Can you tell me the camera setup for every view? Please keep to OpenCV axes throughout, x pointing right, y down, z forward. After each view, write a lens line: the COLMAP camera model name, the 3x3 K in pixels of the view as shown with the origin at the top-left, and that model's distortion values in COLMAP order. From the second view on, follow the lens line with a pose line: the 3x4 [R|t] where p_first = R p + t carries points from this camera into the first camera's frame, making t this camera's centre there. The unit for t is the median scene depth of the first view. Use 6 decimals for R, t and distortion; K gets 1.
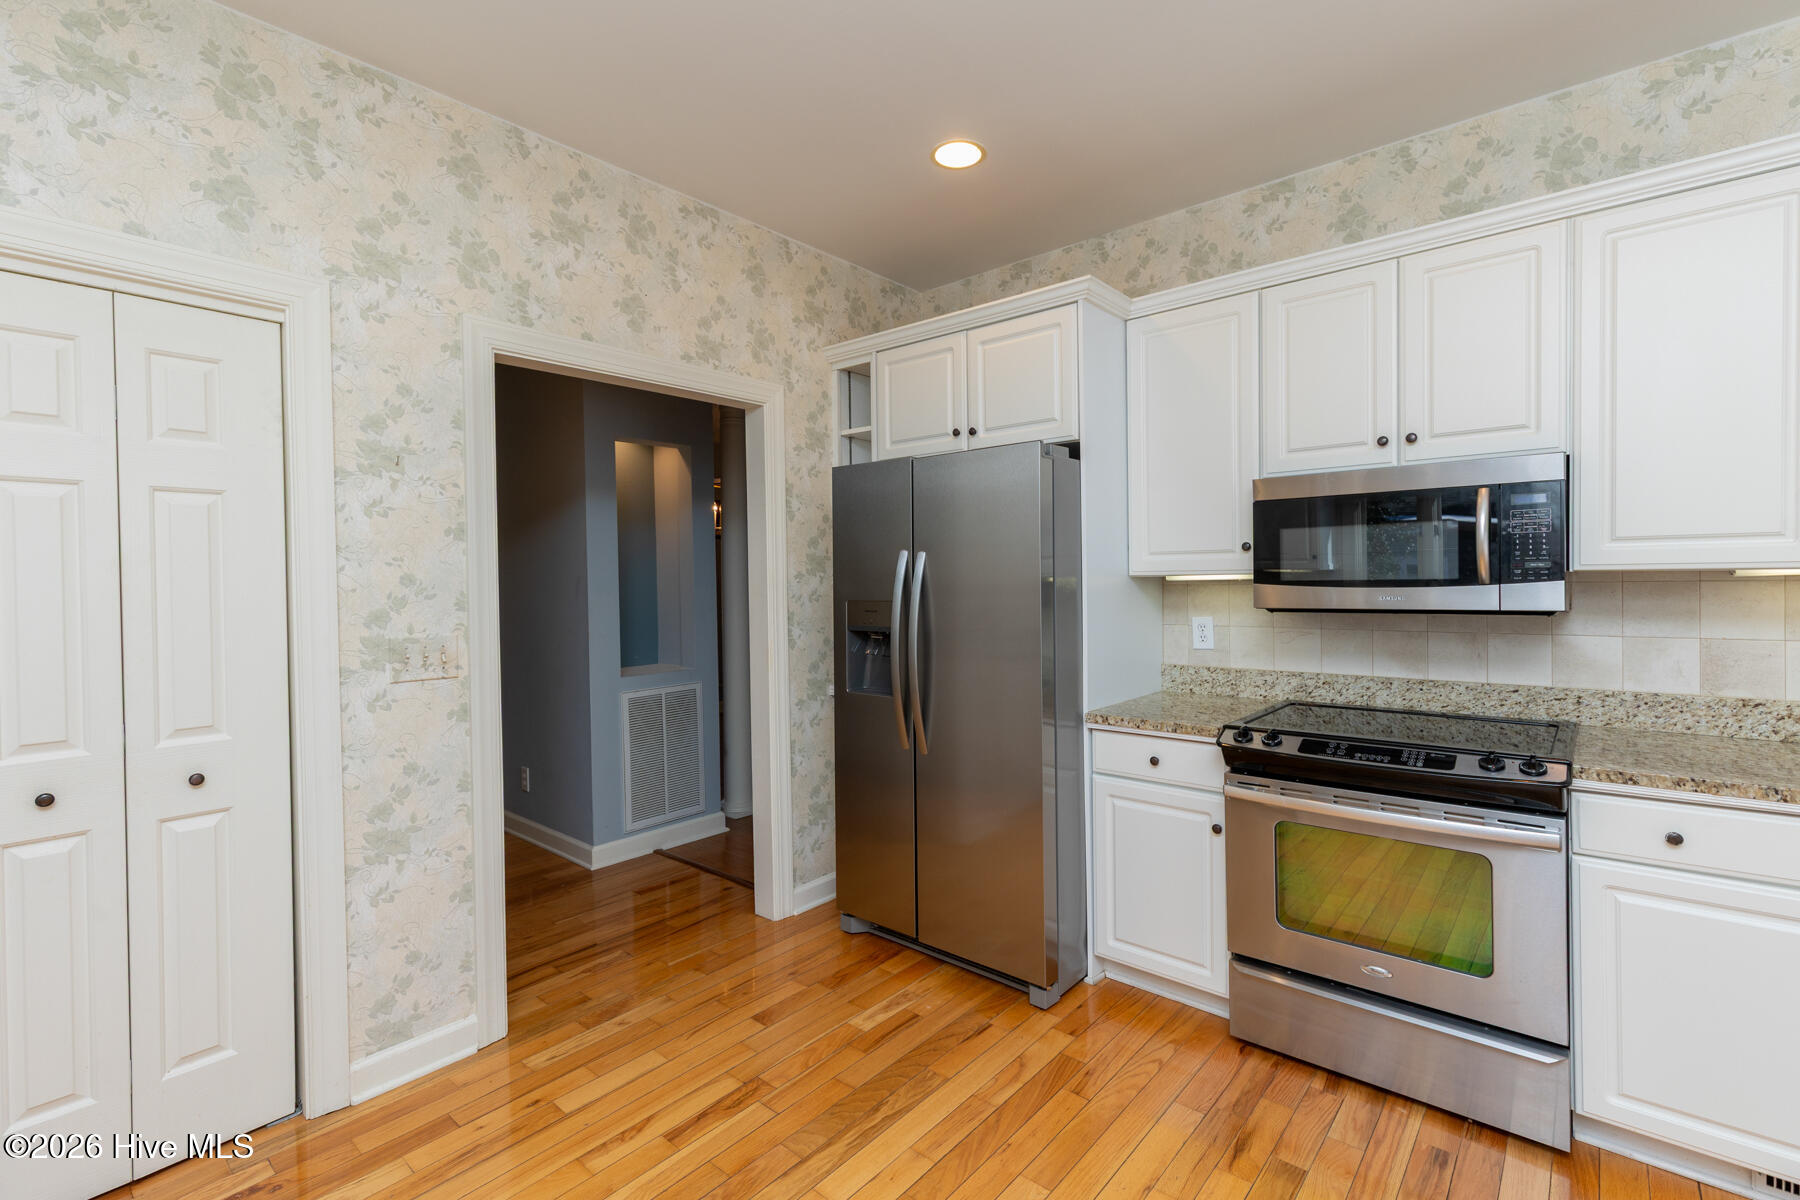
lens RADIAL K [[812.1, 0, 899.4], [0, 812.1, 592.1], [0, 0, 1]] dist [0.003469, 0.000061]
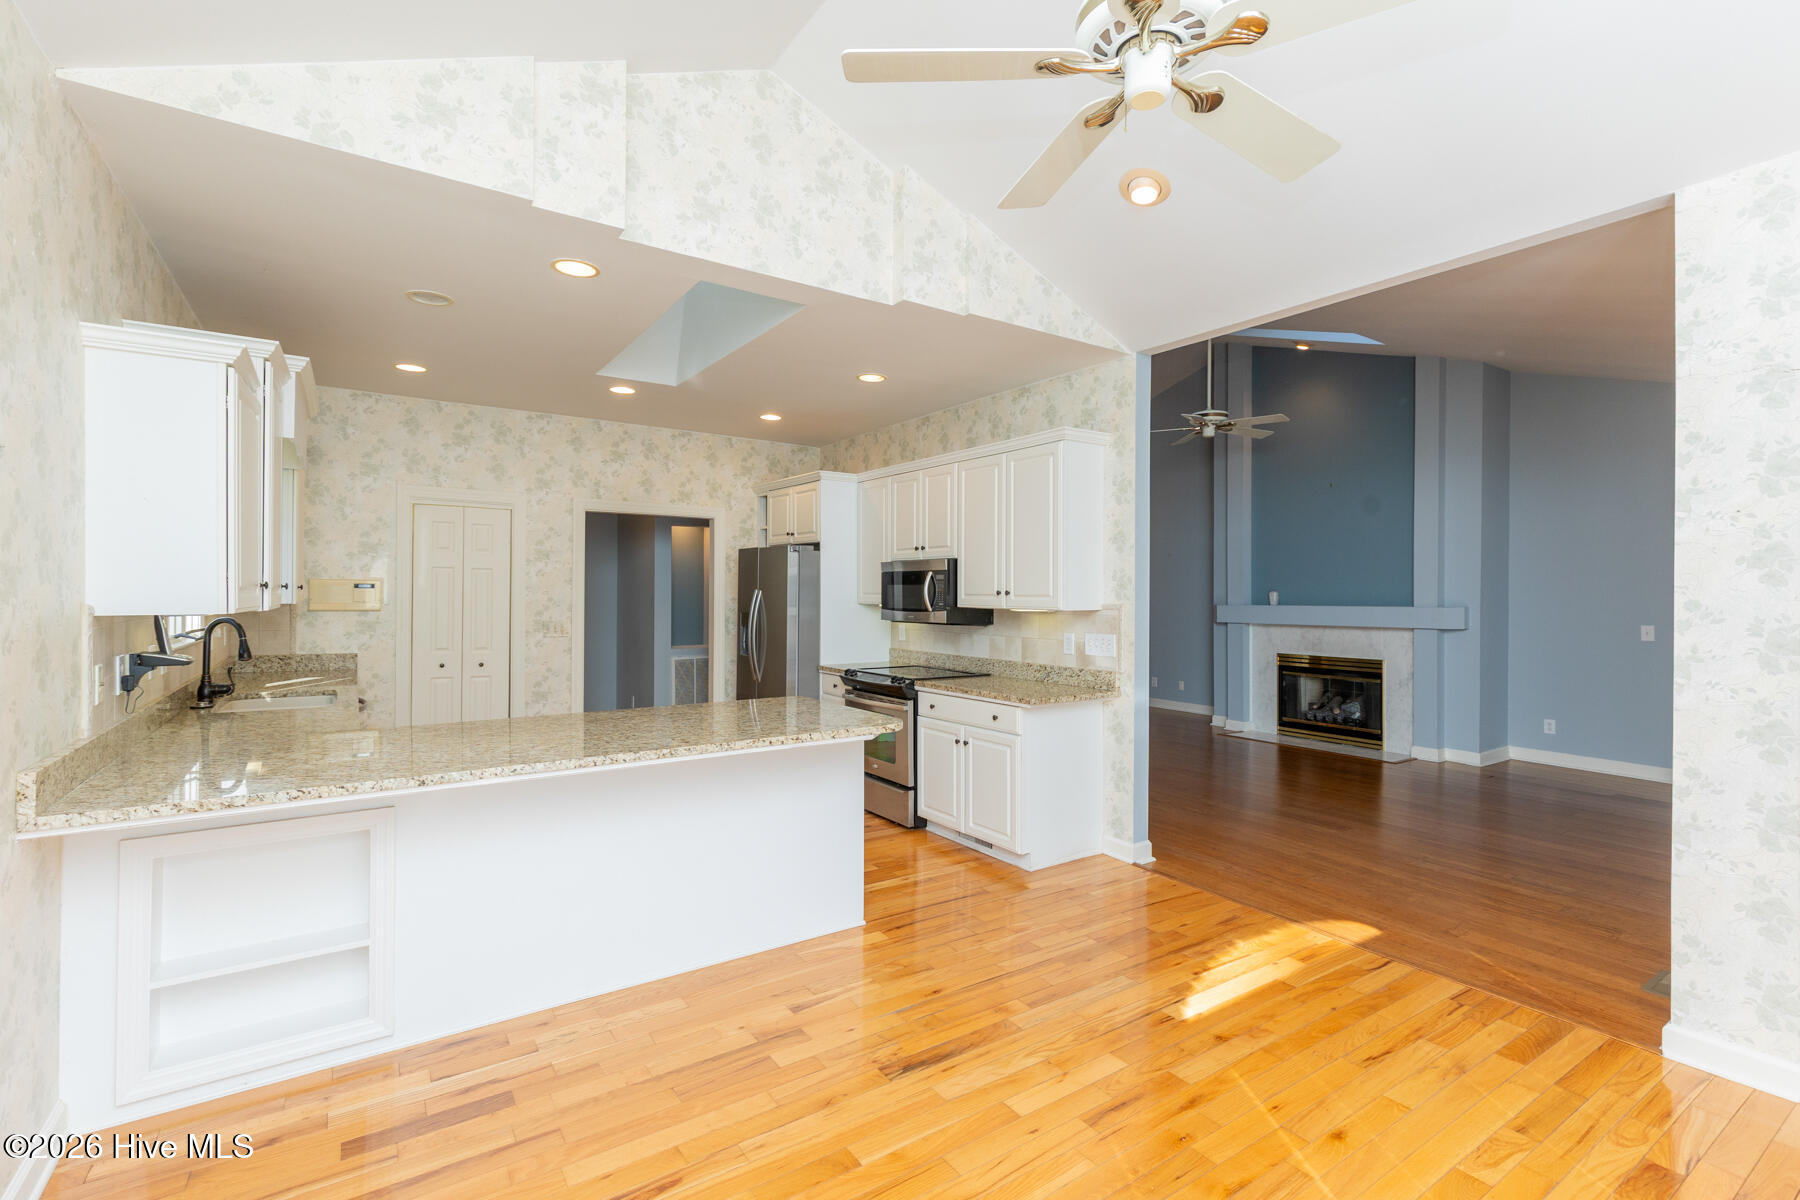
lens RADIAL K [[812.1, 0, 899.4], [0, 812.1, 592.1], [0, 0, 1]] dist [0.003469, 0.000061]
pose [[0.965491, 0.020631, -0.259616, 1.120431], [-0.024630, 0.999623, -0.012162, -0.032203], [0.259268, 0.018136, 0.965635, -1.202386]]
